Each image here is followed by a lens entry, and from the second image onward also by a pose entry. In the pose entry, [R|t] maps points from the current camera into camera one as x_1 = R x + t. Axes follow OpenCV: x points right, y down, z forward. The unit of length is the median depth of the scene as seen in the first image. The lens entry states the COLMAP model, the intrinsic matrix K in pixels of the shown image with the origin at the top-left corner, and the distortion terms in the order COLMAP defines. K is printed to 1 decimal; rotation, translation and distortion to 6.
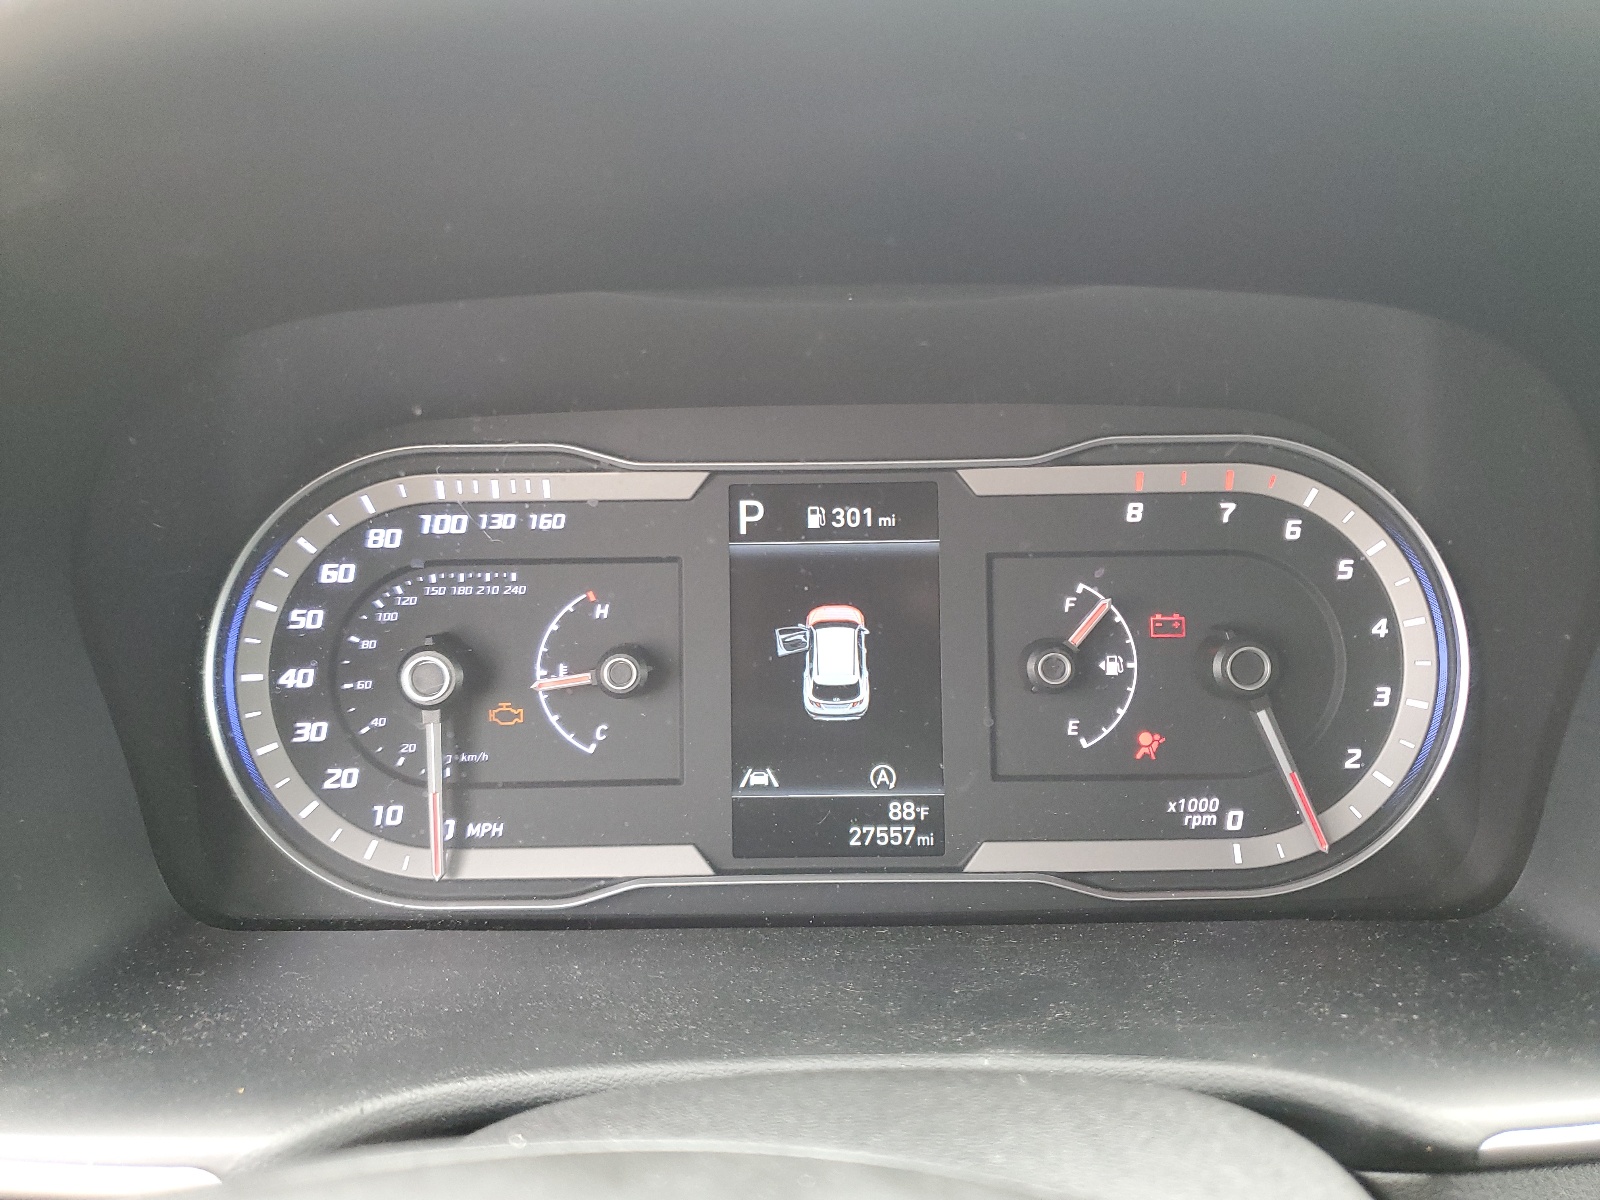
lens RADIAL K [[1224.0, 0, 797.6], [0, 1224.0, 600.5], [0, 0, 1]] dist [-0.005109, -0.003002]
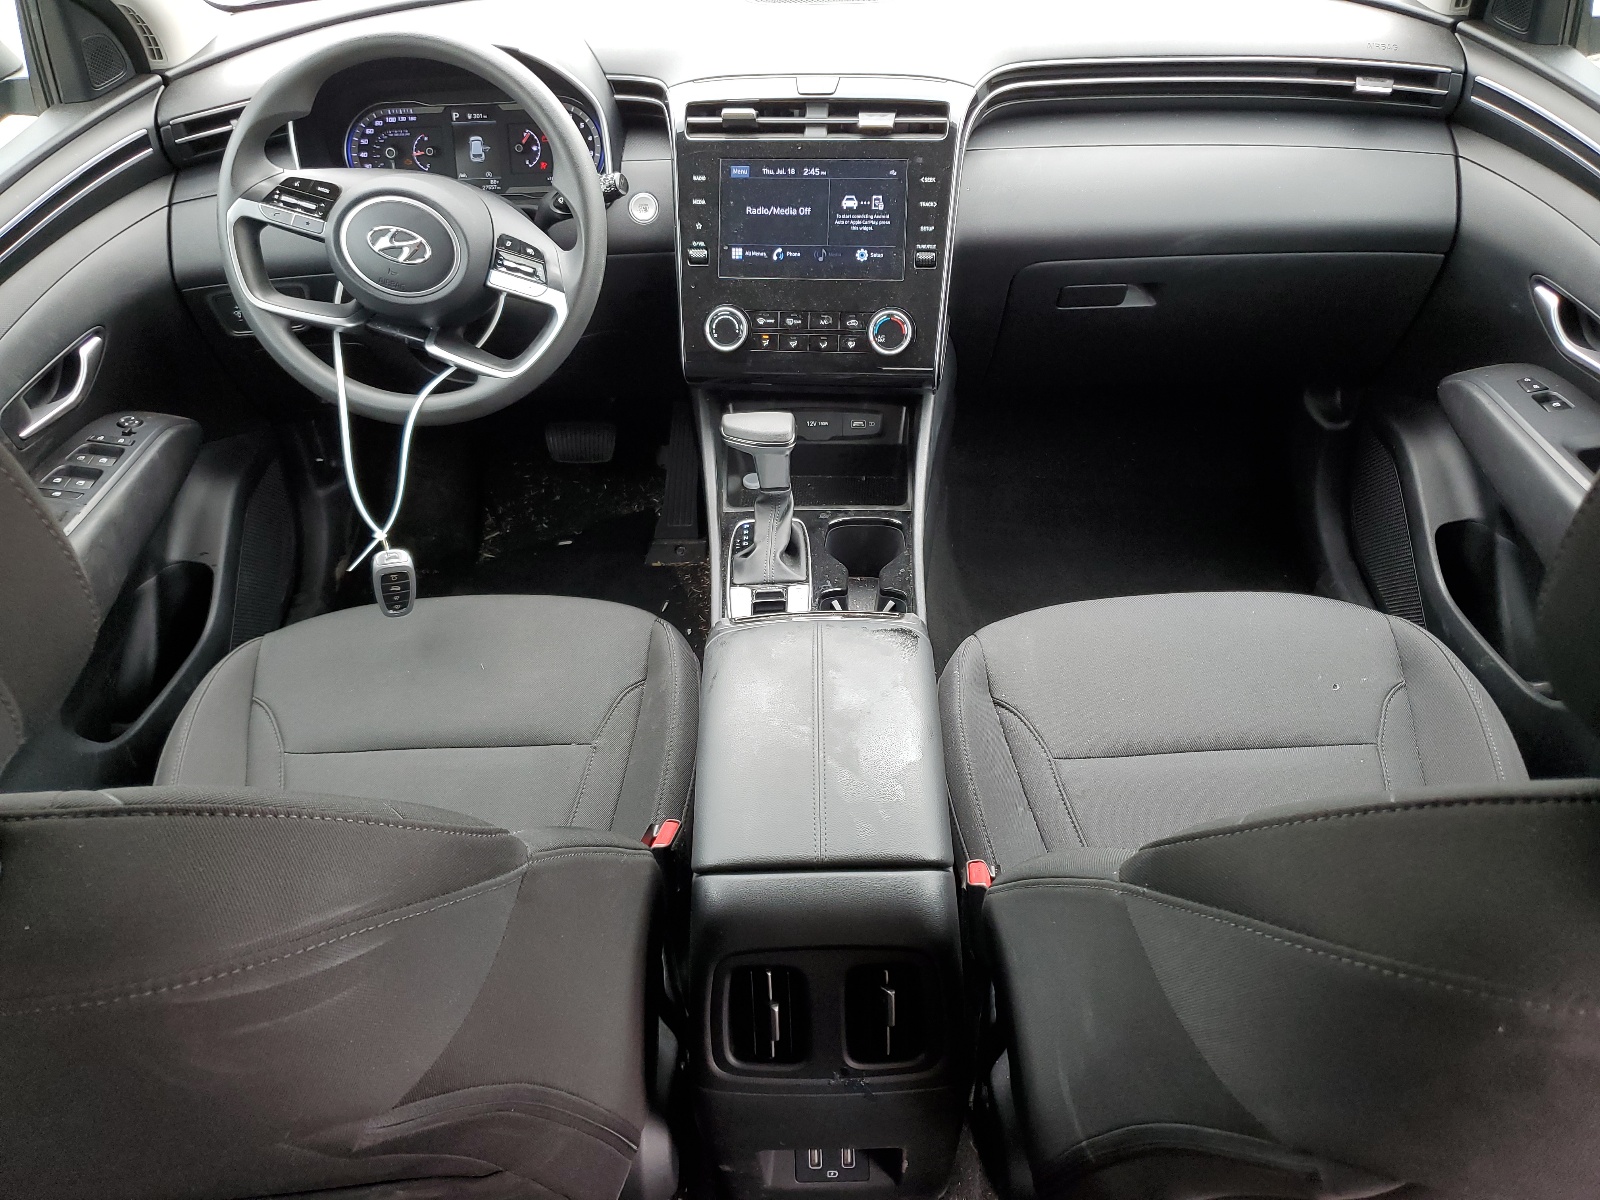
lens RADIAL K [[1224.0, 0, 802.0], [0, 1224.0, 597.5], [0, 0, 1]] dist [-0.005109, -0.003002]
pose [[0.999485, -0.011685, -0.029897, 1.407832], [0.019302, 0.962974, 0.268901, 0.473729], [0.025648, -0.269340, 0.962704, -3.969644]]
